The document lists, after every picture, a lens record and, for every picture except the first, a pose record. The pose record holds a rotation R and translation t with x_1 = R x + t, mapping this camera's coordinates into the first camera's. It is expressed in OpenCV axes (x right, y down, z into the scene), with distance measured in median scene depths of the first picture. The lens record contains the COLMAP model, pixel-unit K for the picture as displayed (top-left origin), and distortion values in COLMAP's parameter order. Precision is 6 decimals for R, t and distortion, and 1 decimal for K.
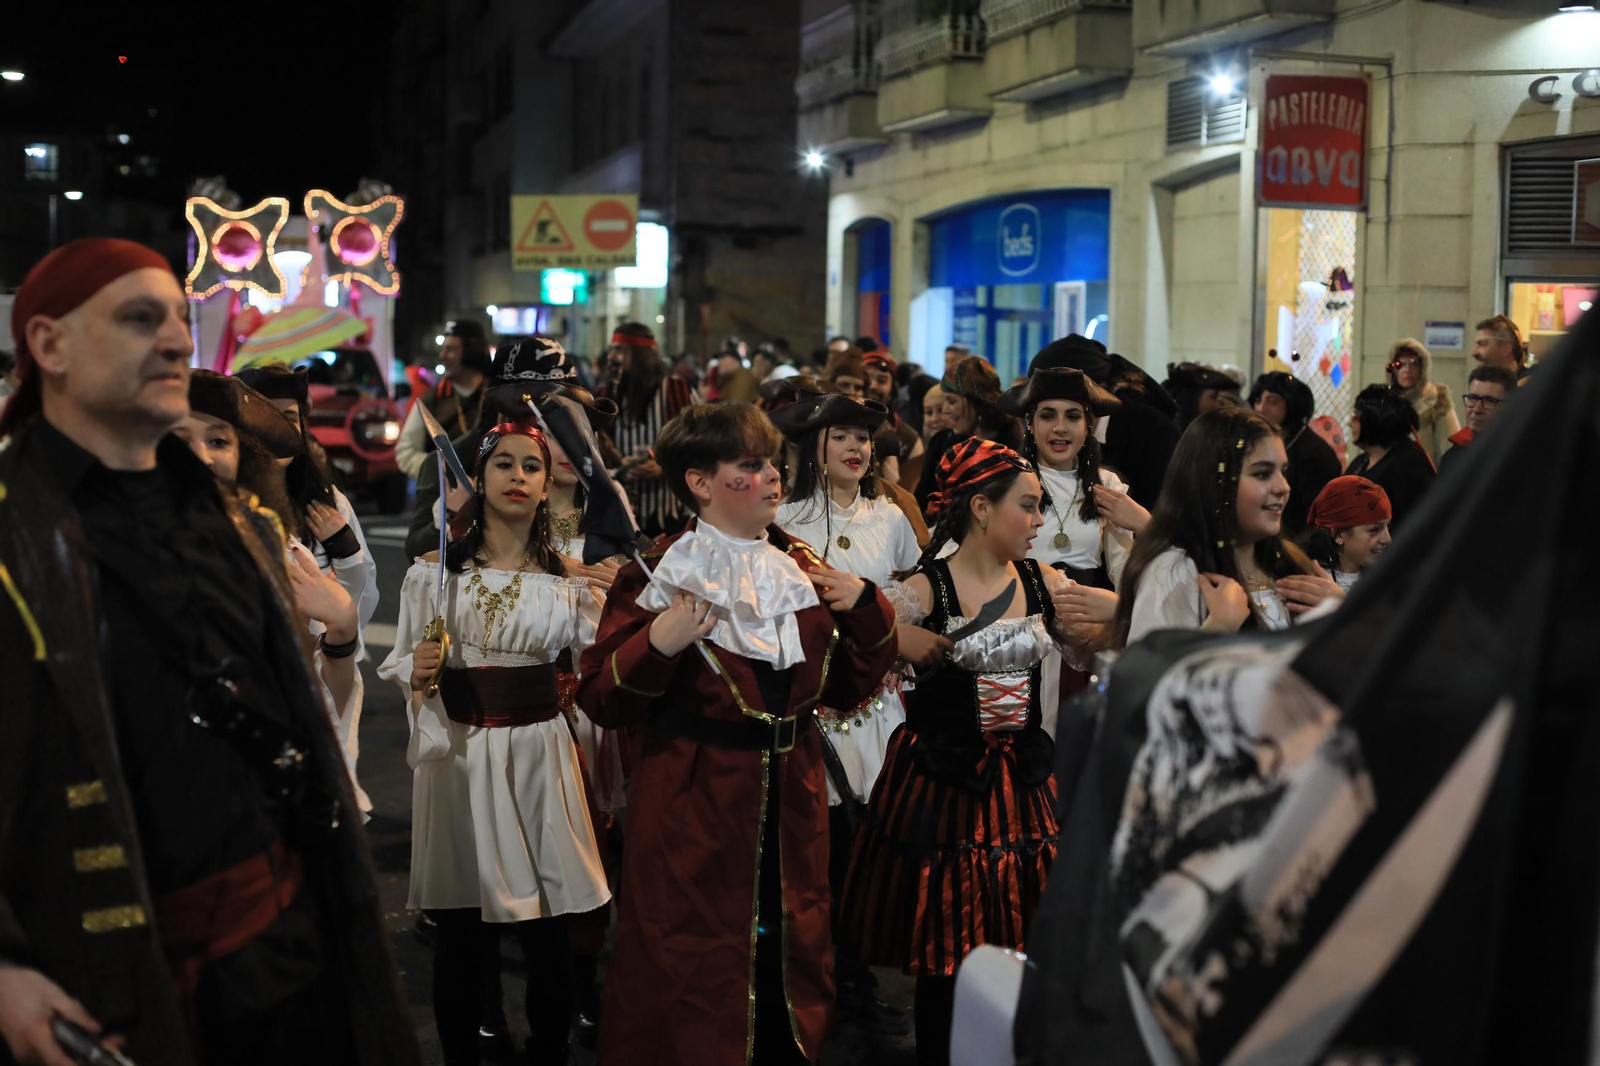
lens RADIAL K [[2378.5, 0, 797.3], [0, 2378.5, 532.9], [0, 0, 1]] dist [-0.109470, 0.000000]
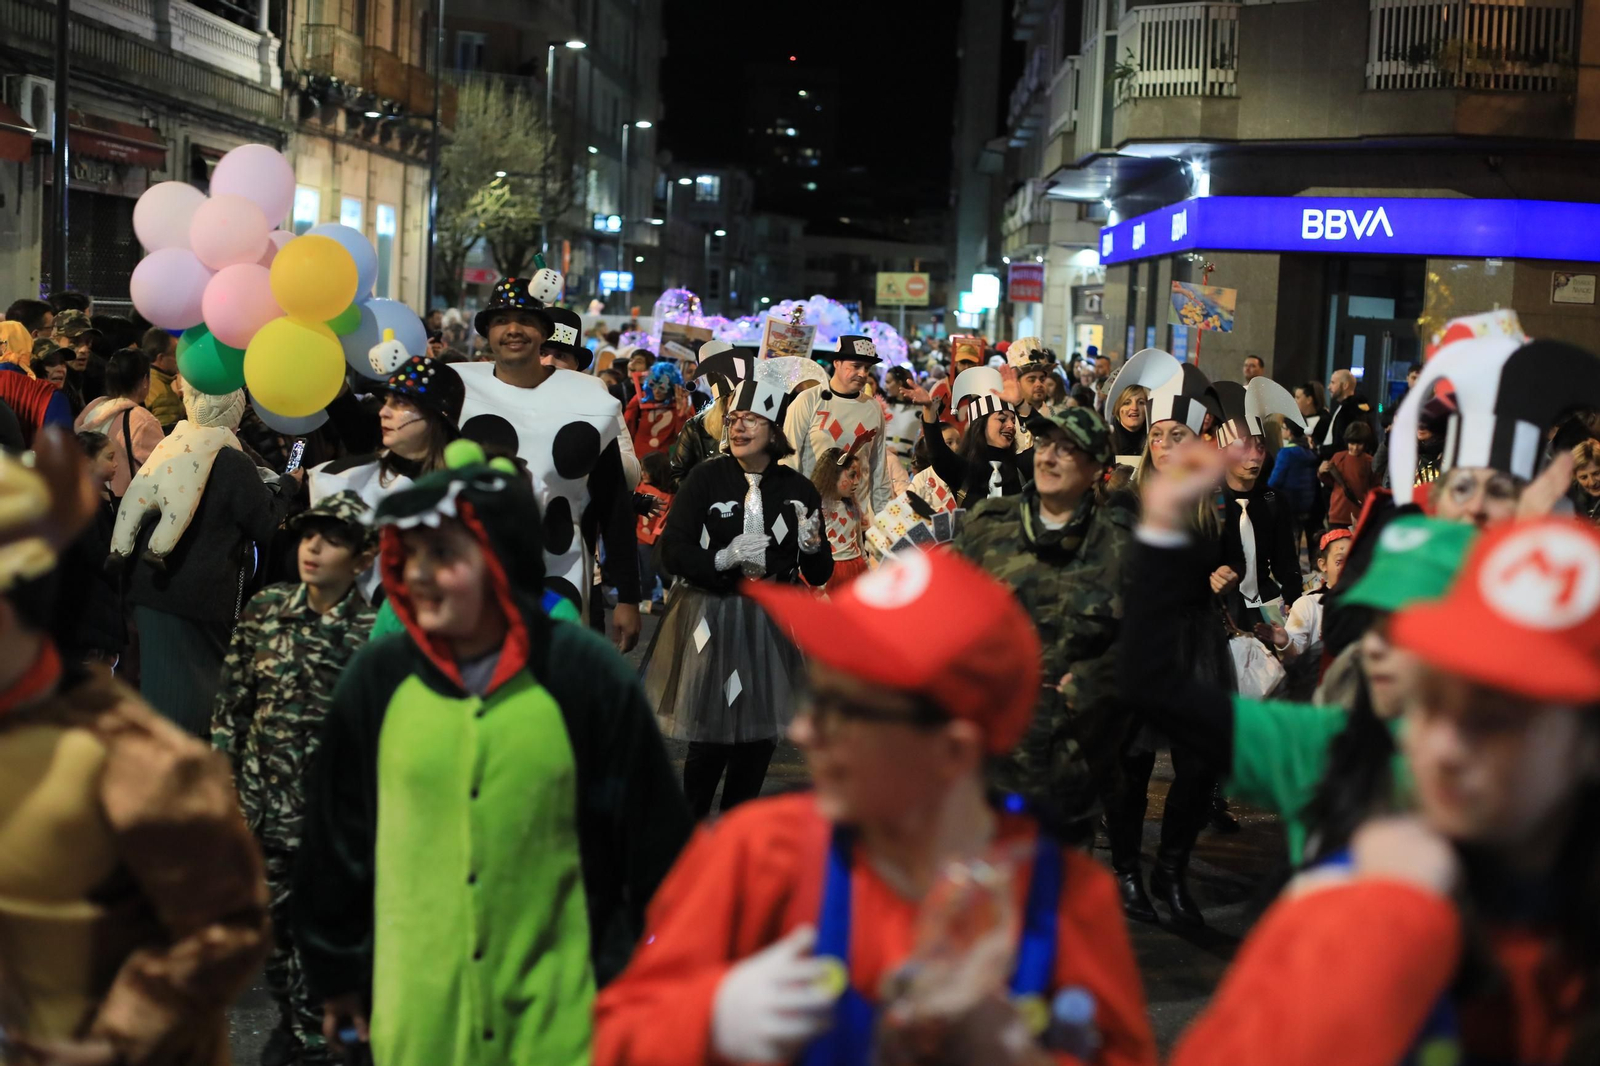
lens RADIAL K [[2378.5, 0, 793.3], [0, 2378.5, 528.7], [0, 0, 1]] dist [-0.109470, 0.000000]
pose [[0.961741, 0.059656, -0.267384, 0.244359], [-0.059032, 0.998202, 0.010379, 0.053479], [0.267523, 0.005802, 0.963534, -0.726202]]
